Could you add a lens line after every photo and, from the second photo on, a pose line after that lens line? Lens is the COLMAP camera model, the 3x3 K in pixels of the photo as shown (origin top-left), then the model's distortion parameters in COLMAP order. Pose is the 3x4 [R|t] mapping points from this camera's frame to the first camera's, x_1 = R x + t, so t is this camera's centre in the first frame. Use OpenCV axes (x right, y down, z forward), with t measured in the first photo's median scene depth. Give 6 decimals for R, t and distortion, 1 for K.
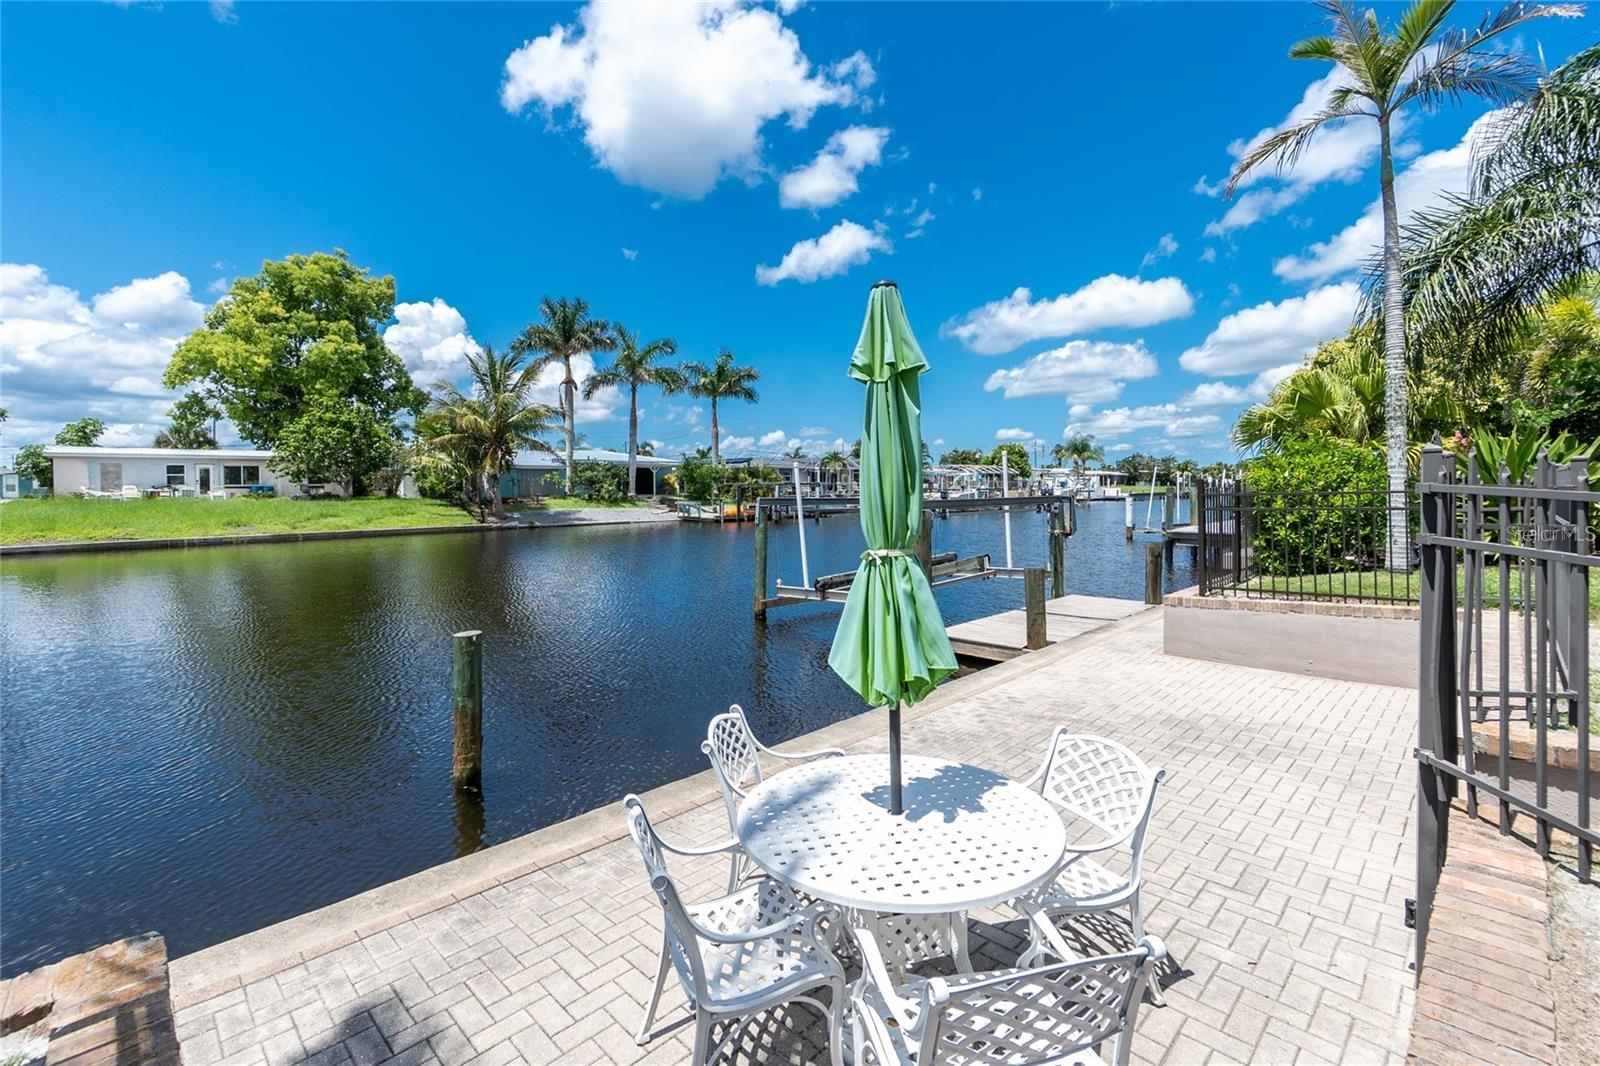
lens RADIAL K [[717.7, 0, 816.0], [0, 717.7, 494.8], [0, 0, 1]] dist [-0.035836, 0.000255]
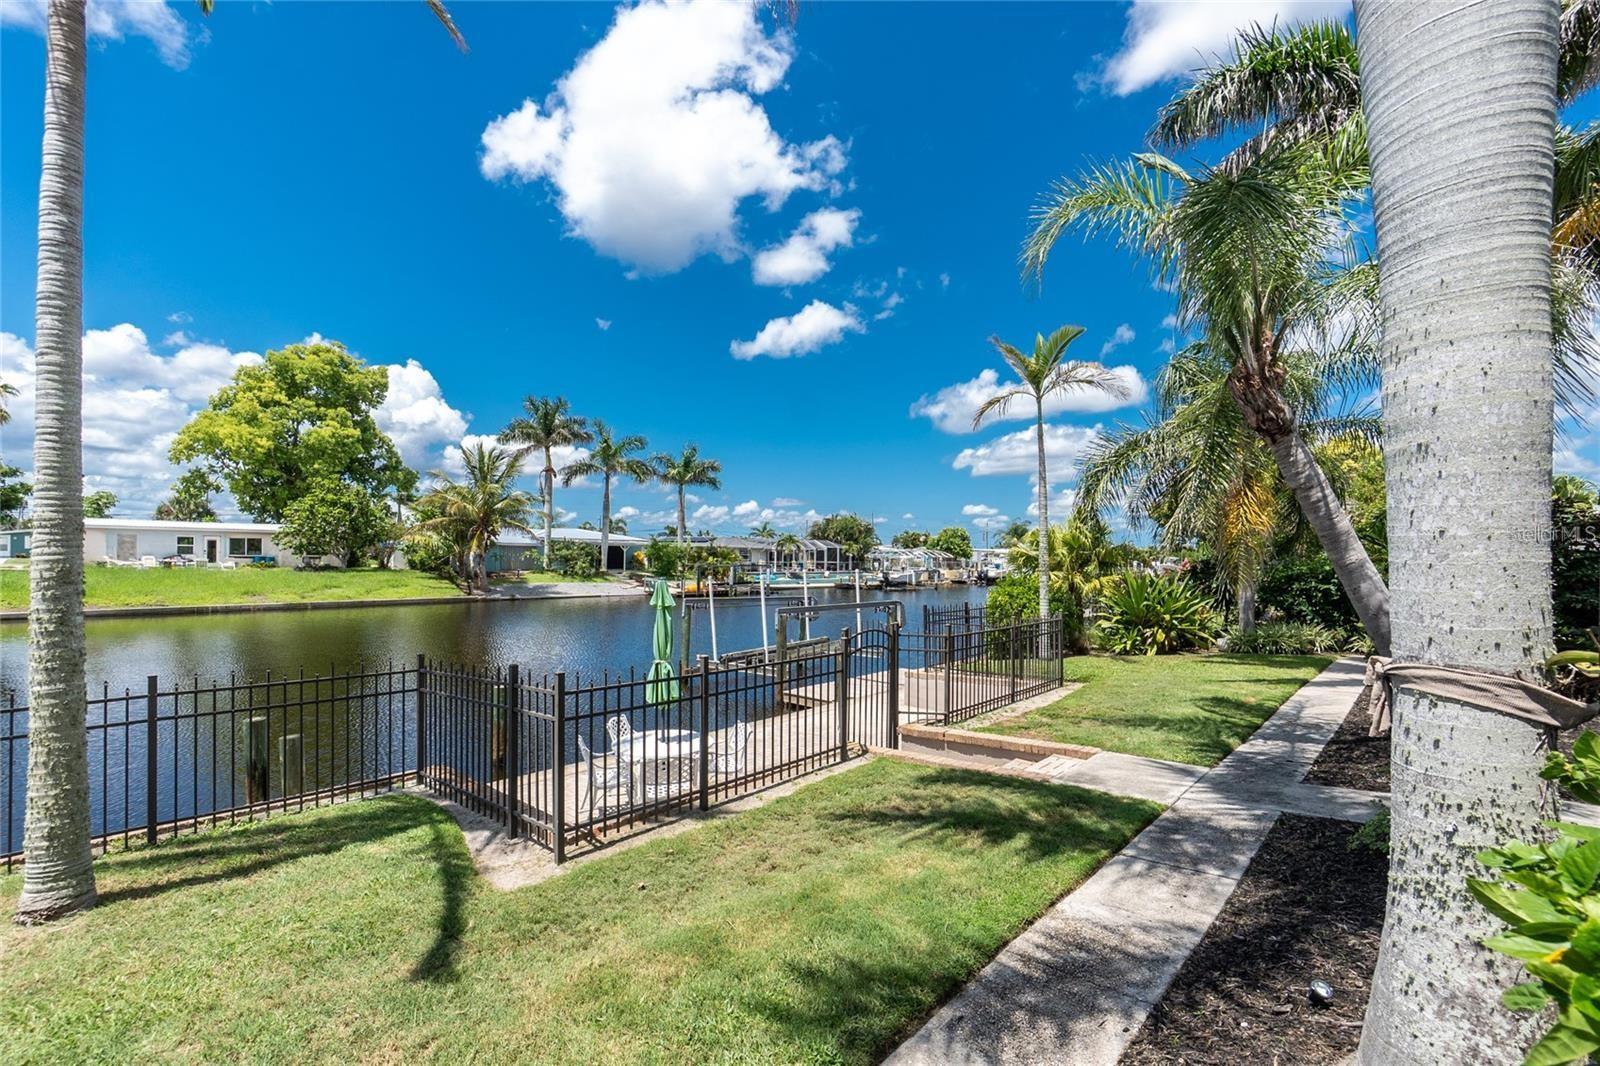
lens RADIAL K [[700.4, 0, 802.0], [0, 700.4, 565.5], [0, 0, 1]] dist [0.000708, -0.017087]
pose [[0.999417, 0.022594, 0.025585, 0.025302], [-0.022569, 0.999744, -0.001256, -0.014946], [-0.025606, 0.000678, 0.999672, -0.104036]]
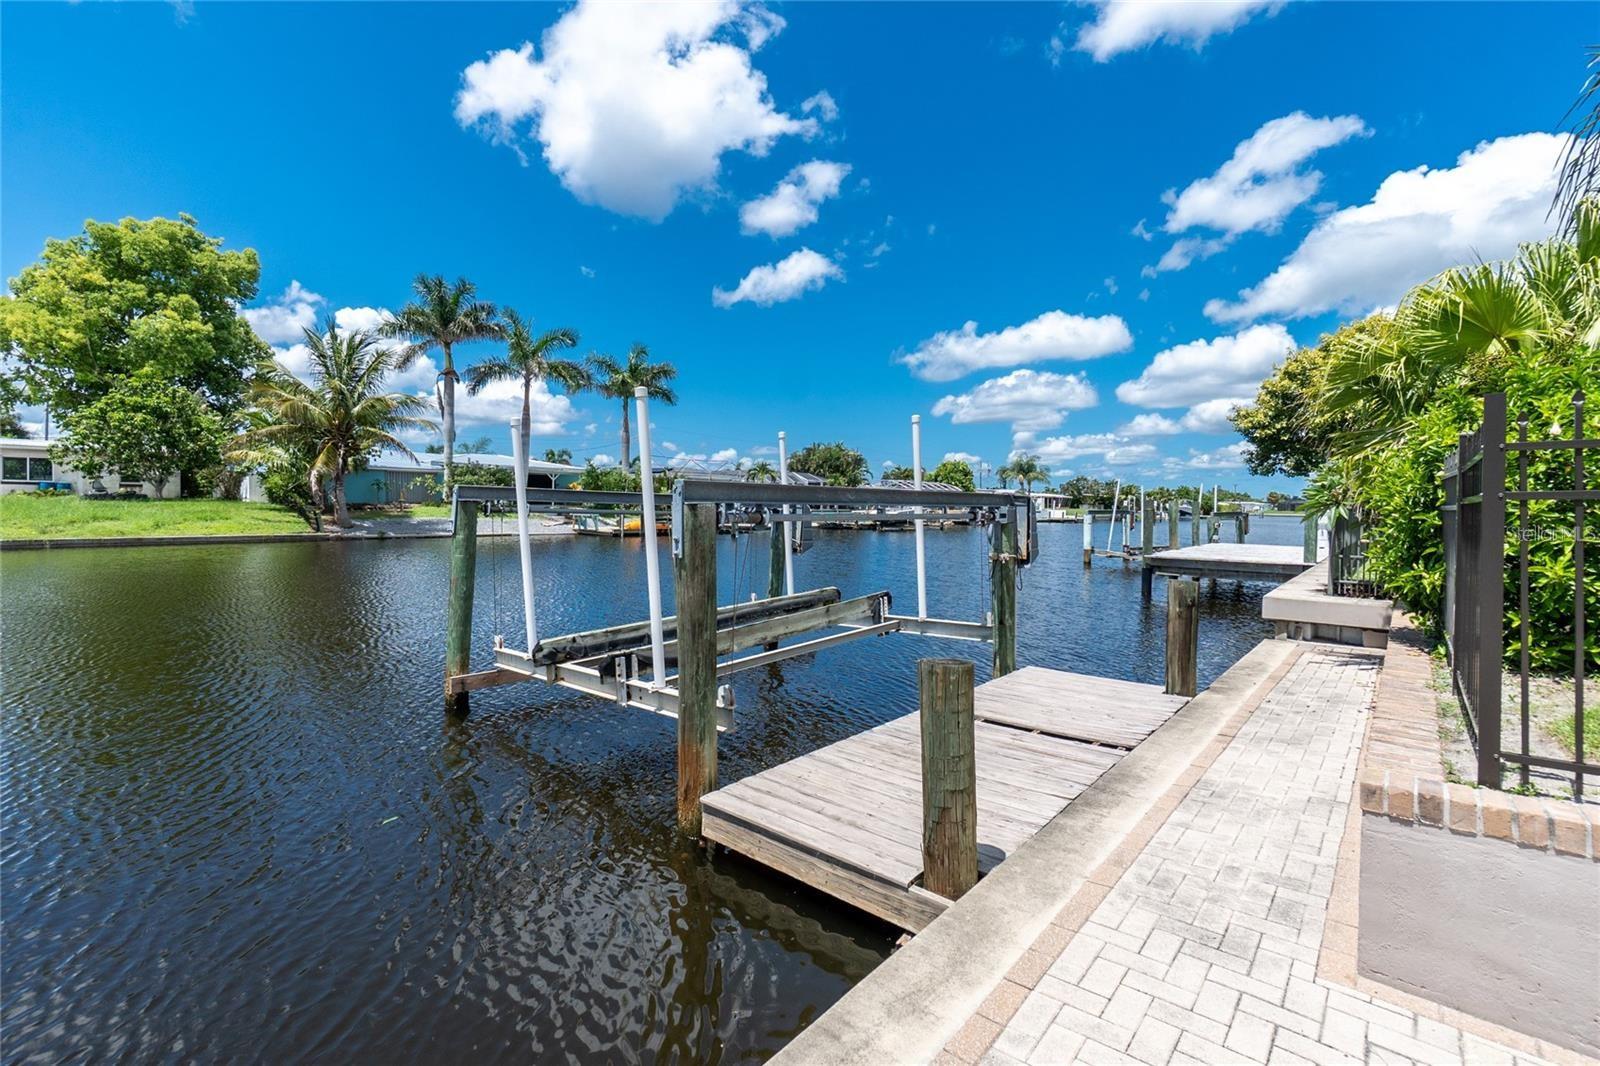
lens RADIAL K [[695.7, 0, 800.7], [0, 695.7, 505.7], [0, 0, 1]] dist [-0.025108, -0.000223]
pose [[0.998838, 0.019124, 0.044226, 0.047592], [-0.018592, 0.999750, -0.012428, 0.006726], [-0.044453, 0.011591, 0.998944, 0.144570]]
